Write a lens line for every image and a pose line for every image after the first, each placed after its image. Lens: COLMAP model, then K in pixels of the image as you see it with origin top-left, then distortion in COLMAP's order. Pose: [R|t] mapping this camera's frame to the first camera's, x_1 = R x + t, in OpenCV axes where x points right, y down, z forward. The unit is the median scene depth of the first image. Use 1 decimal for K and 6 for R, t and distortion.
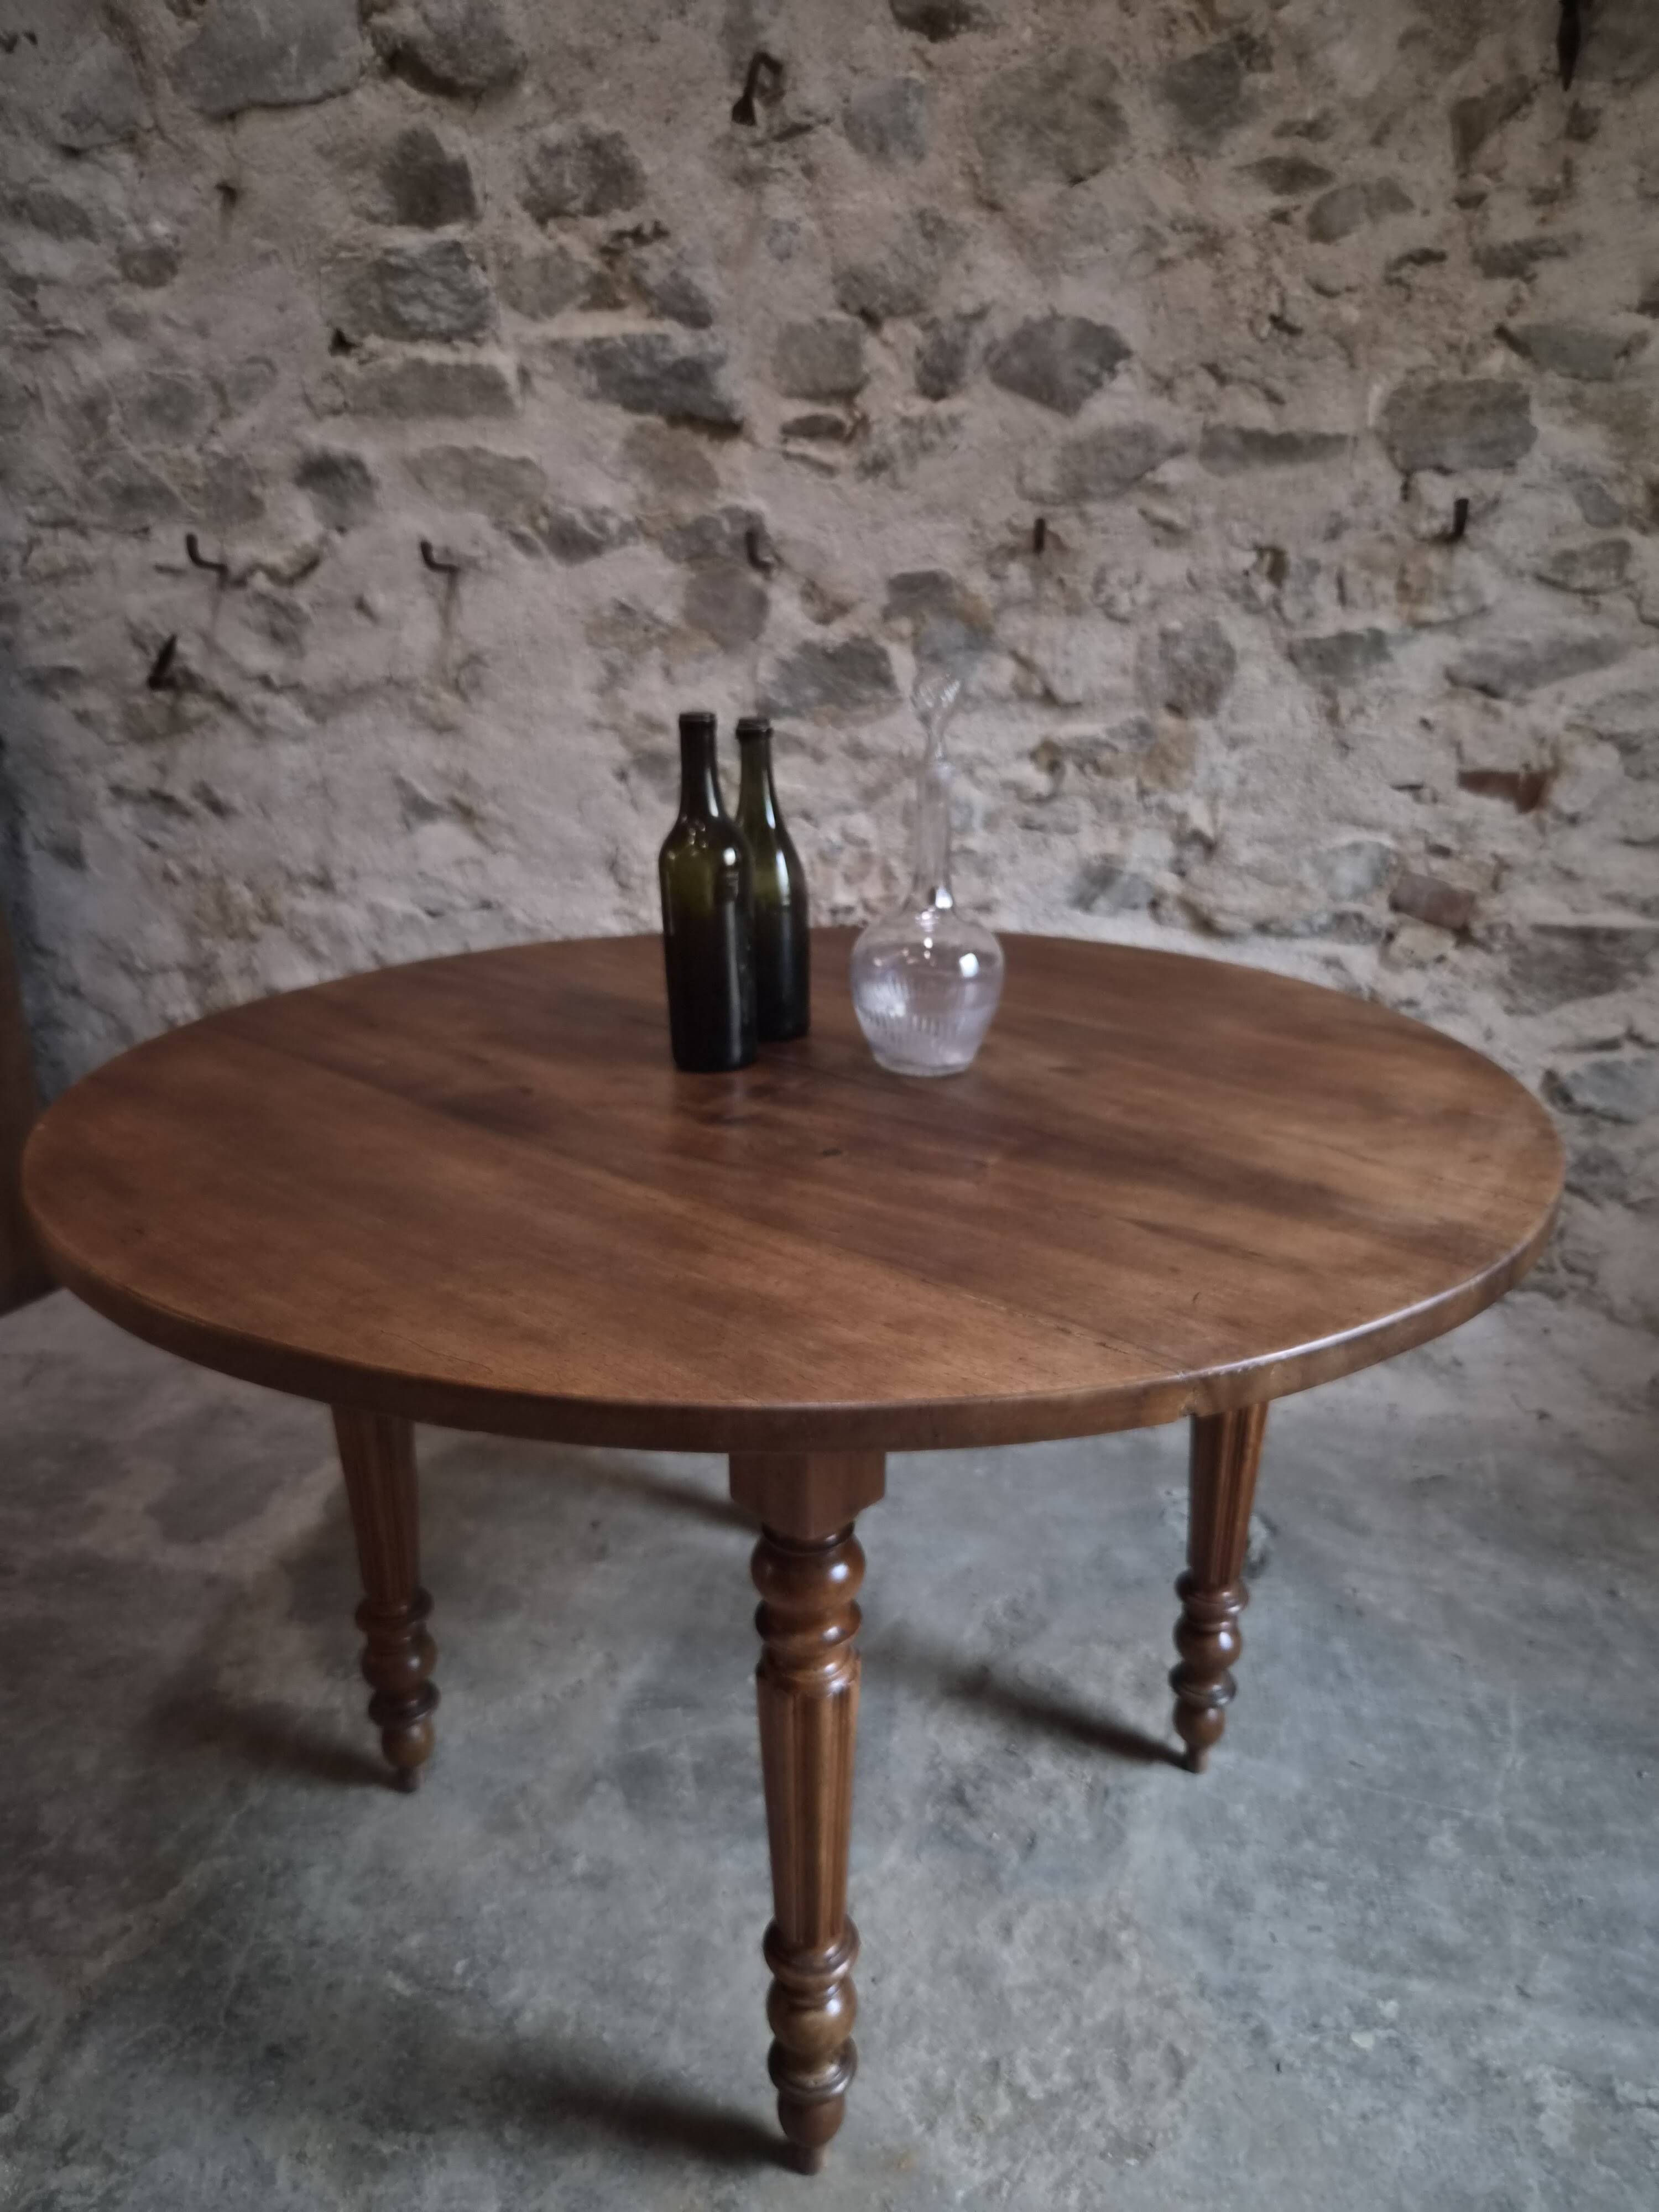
lens RADIAL K [[1495.0, 0, 841.2], [0, 1495.0, 1133.2], [0, 0, 1]] dist [0.059497, -0.047996]
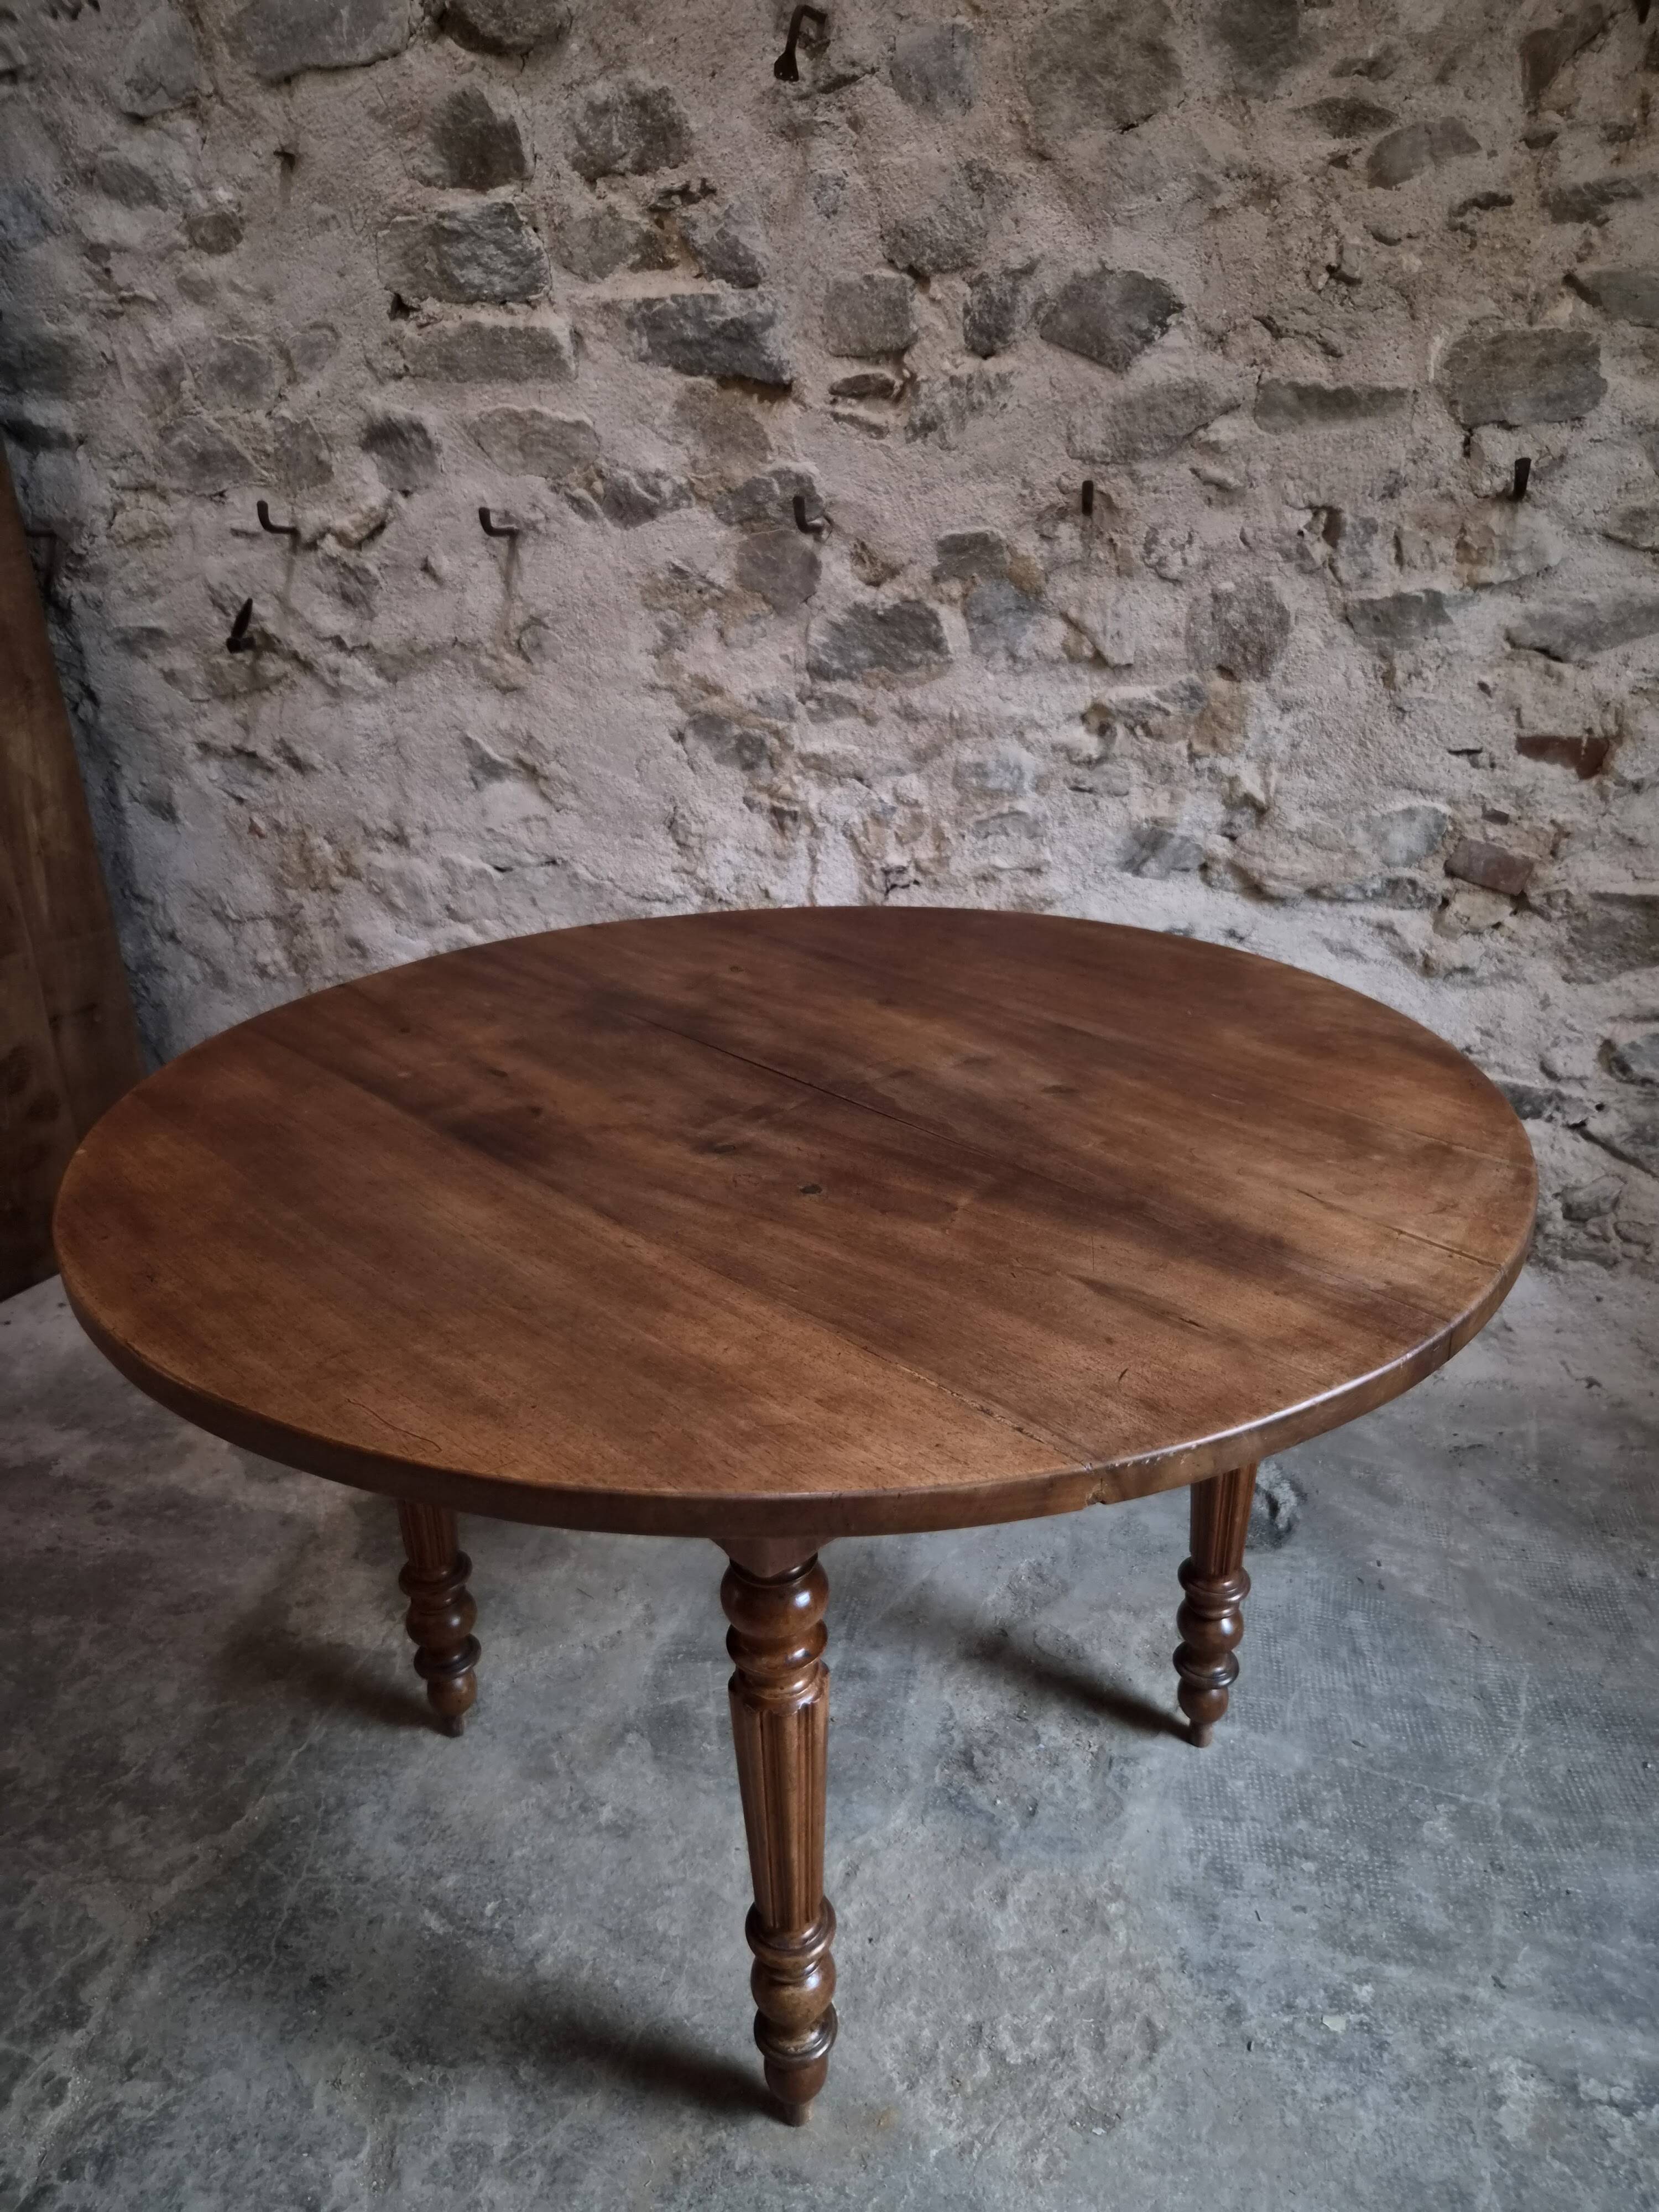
lens RADIAL K [[1495.0, 0, 851.9], [0, 1495.0, 1104.3], [0, 0, 1]] dist [0.059497, -0.047996]
pose [[0.997486, 0.009024, -0.070282, 0.048780], [-0.004889, 0.998258, 0.058791, -0.055704], [0.070690, -0.058300, 0.995793, -0.016309]]
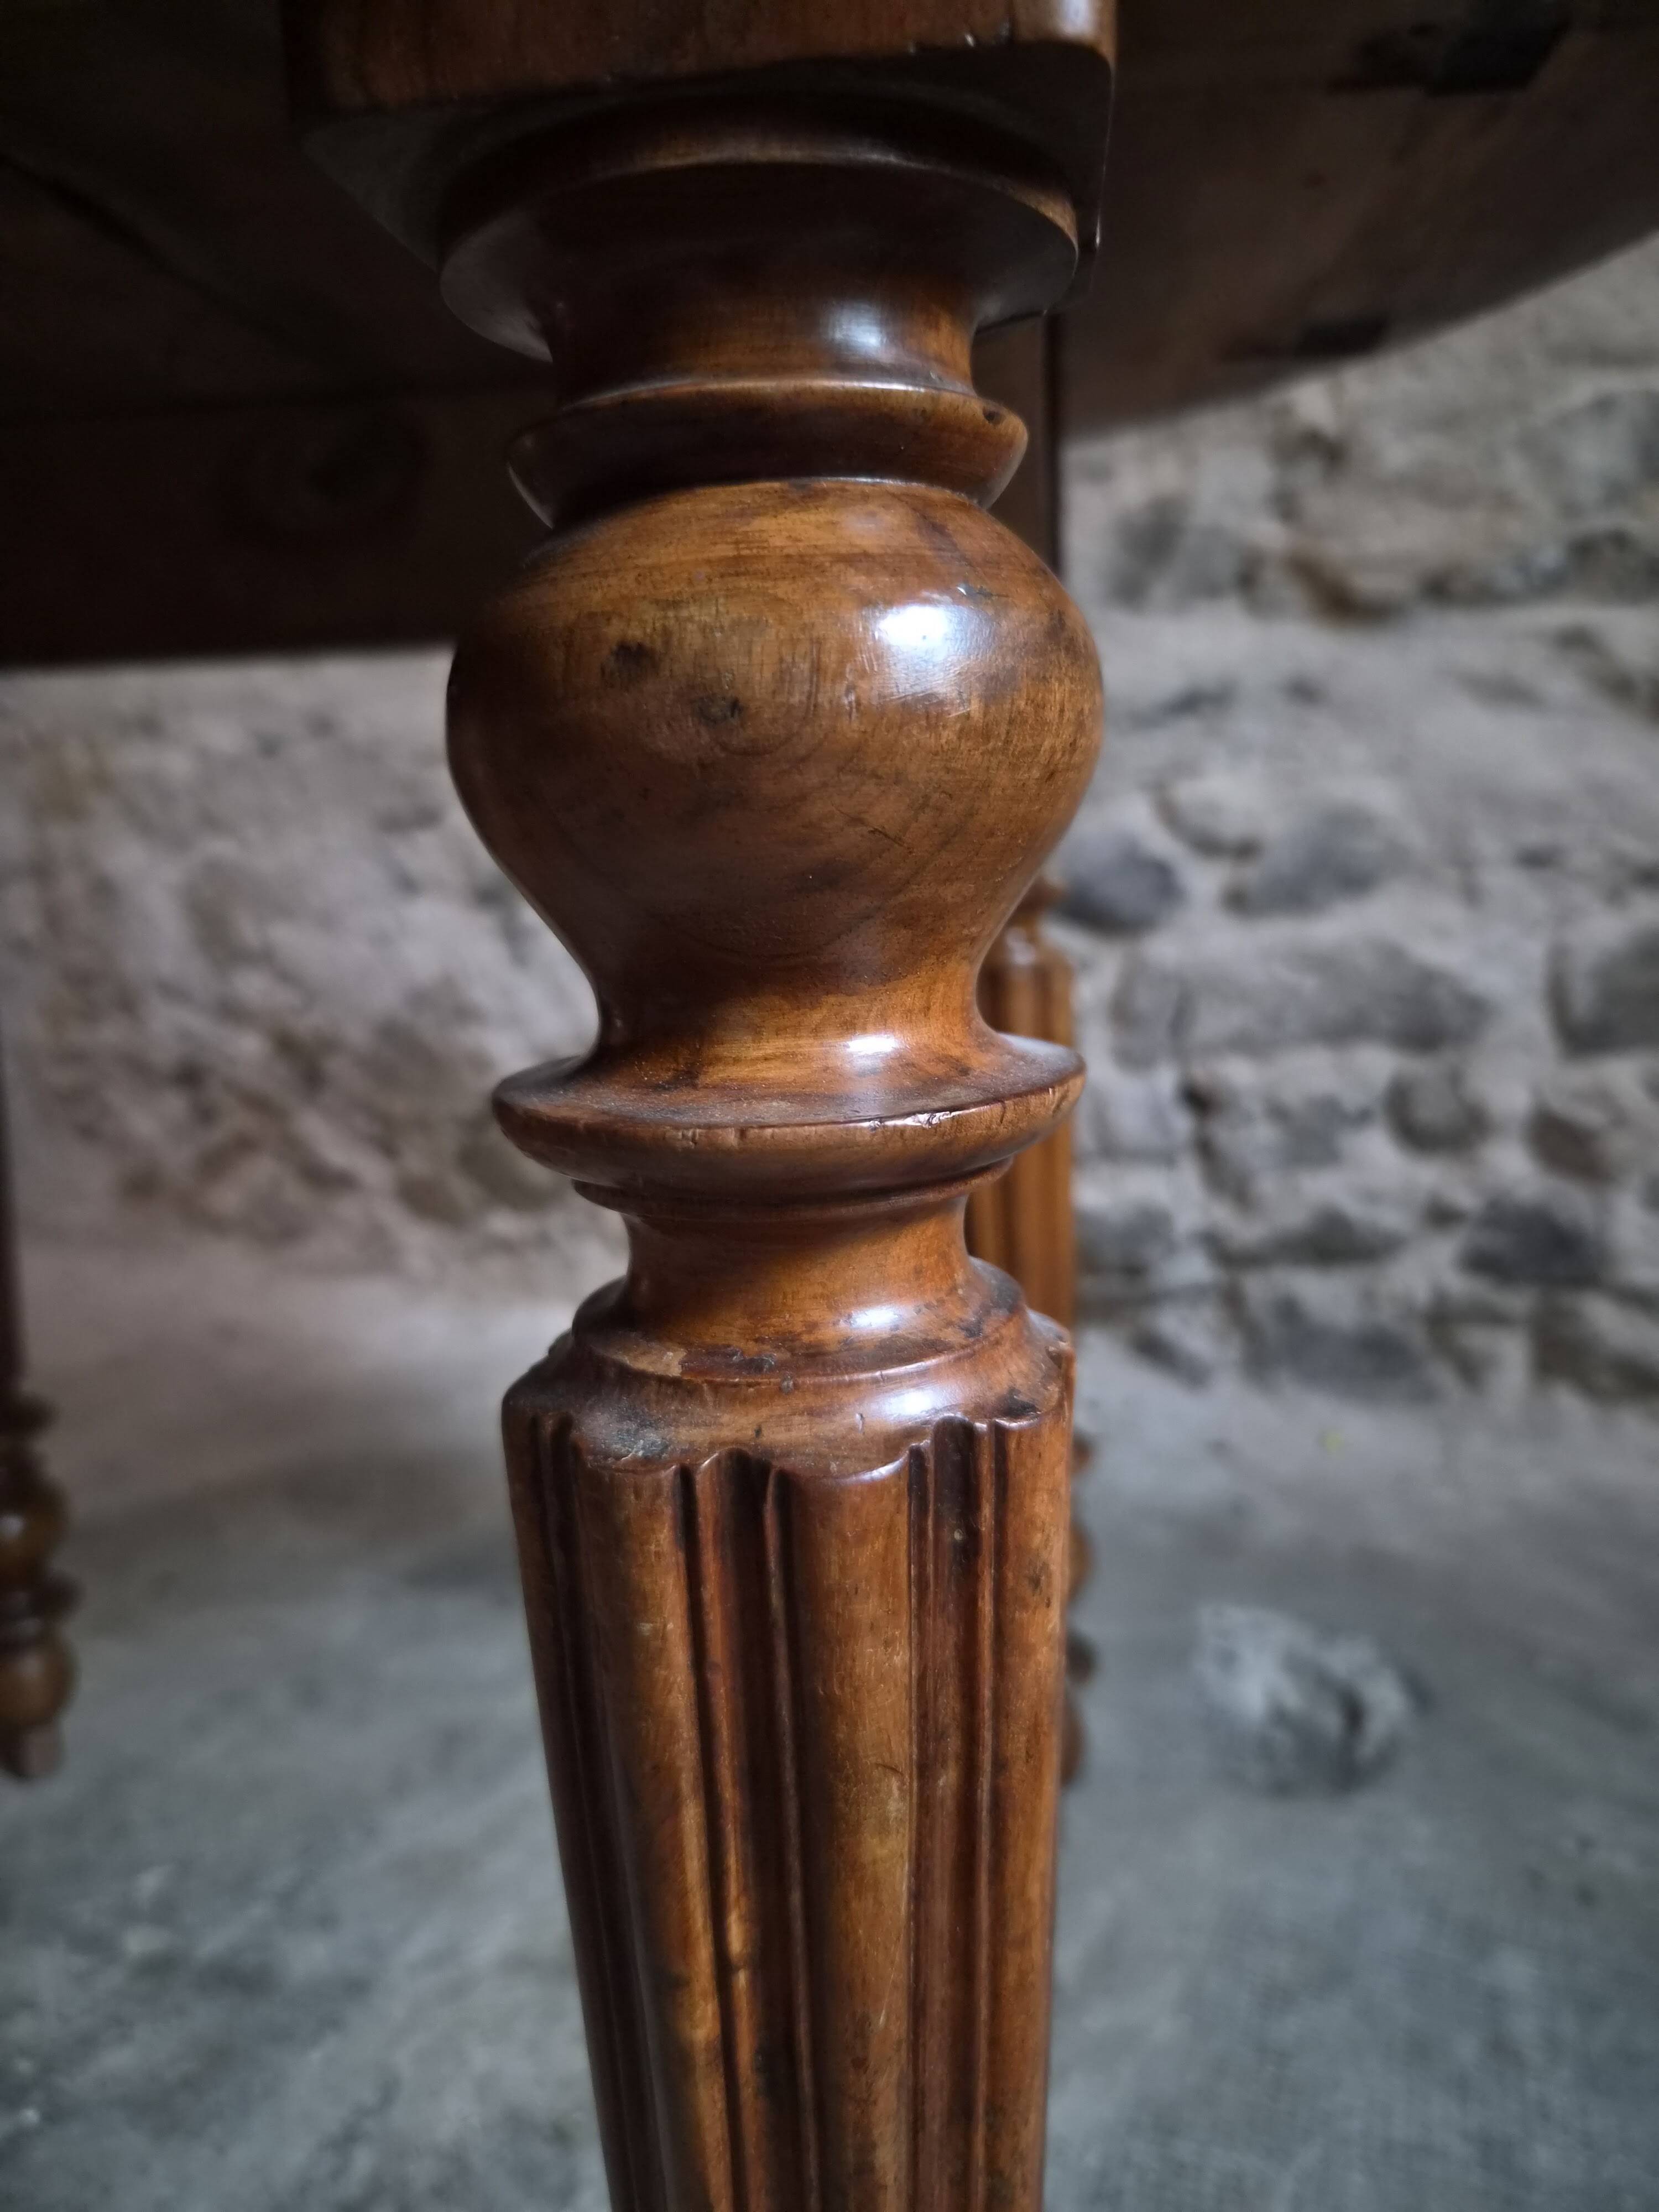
lens RADIAL K [[1573.0, 0, 847.0], [0, 1573.0, 1123.9], [0, 0, 1]] dist [0.004049, -0.013166]
pose [[0.971444, 0.005994, -0.237192, 0.212546], [-0.041898, 0.988305, -0.146620, 0.154394], [0.233539, 0.152371, 0.960335, 0.437259]]
